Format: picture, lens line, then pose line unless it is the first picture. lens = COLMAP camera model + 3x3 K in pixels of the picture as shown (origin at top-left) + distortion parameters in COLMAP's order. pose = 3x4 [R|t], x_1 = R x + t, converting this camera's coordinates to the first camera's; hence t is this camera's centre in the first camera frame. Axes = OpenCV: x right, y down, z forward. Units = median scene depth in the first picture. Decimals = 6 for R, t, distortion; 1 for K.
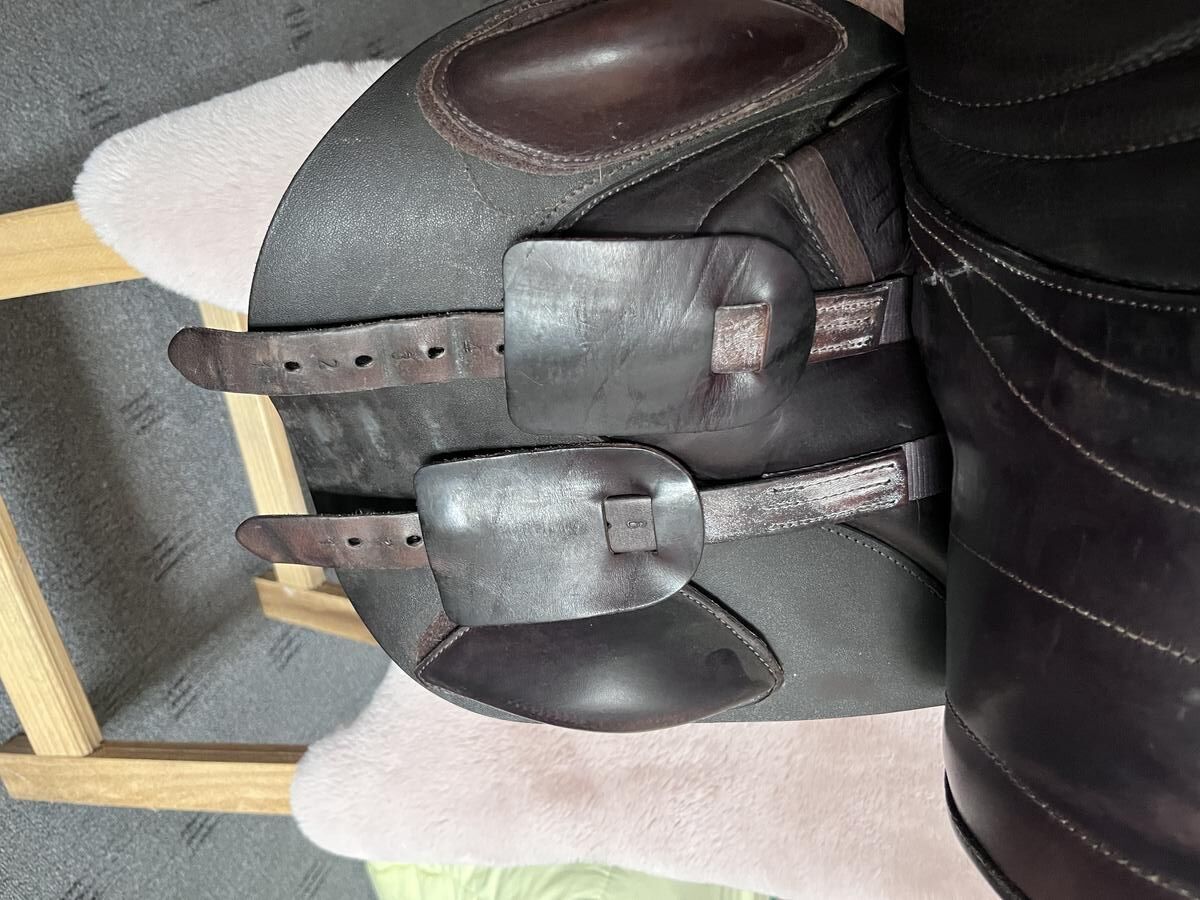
lens RADIAL K [[920.4, 0, 584.2], [0, 920.4, 452.4], [0, 0, 1]] dist [0.055100, -0.100464]
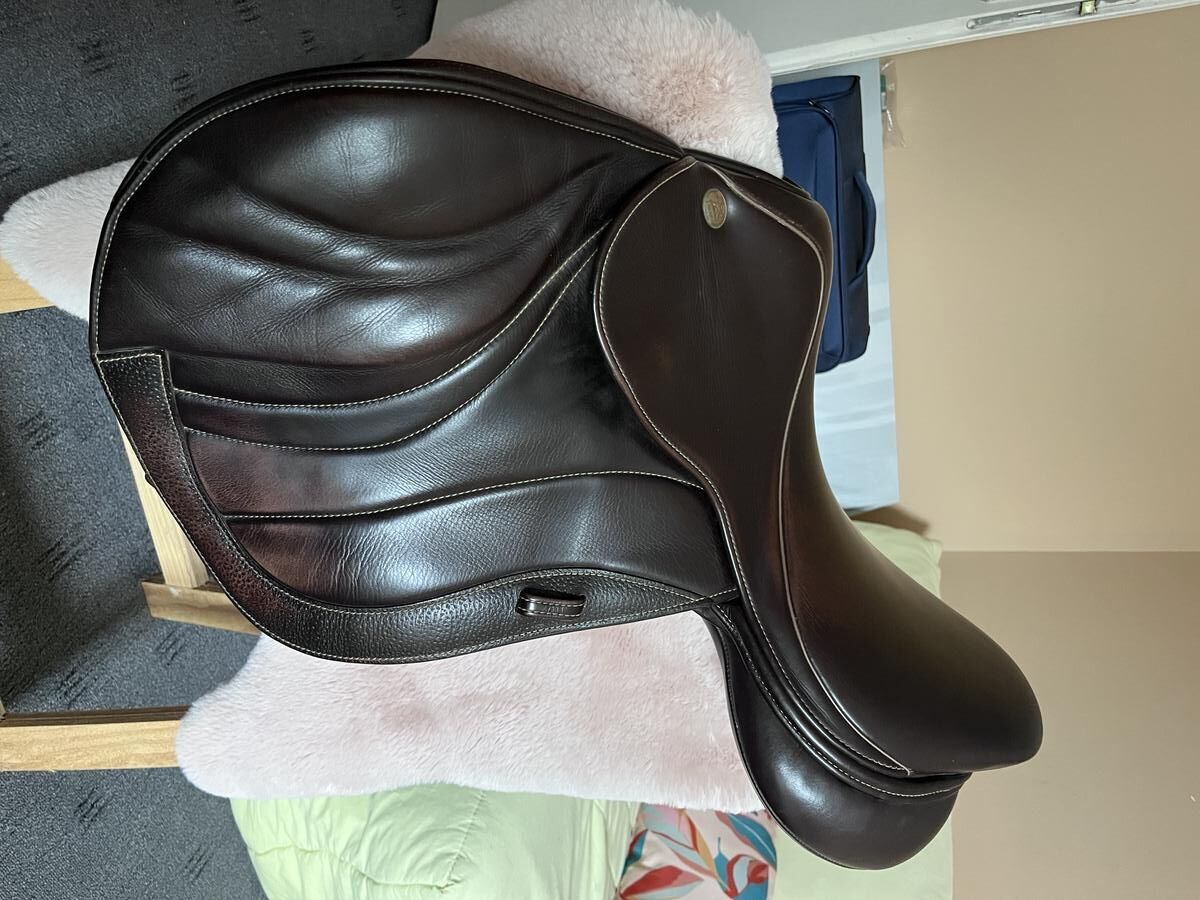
lens RADIAL K [[920.4, 0, 584.2], [0, 920.4, 452.4], [0, 0, 1]] dist [0.055100, -0.100464]
pose [[0.993997, -0.013231, 0.108609, 0.069756], [0.017817, 0.998986, -0.041357, 0.052837], [-0.107951, 0.043043, 0.993224, -0.223125]]
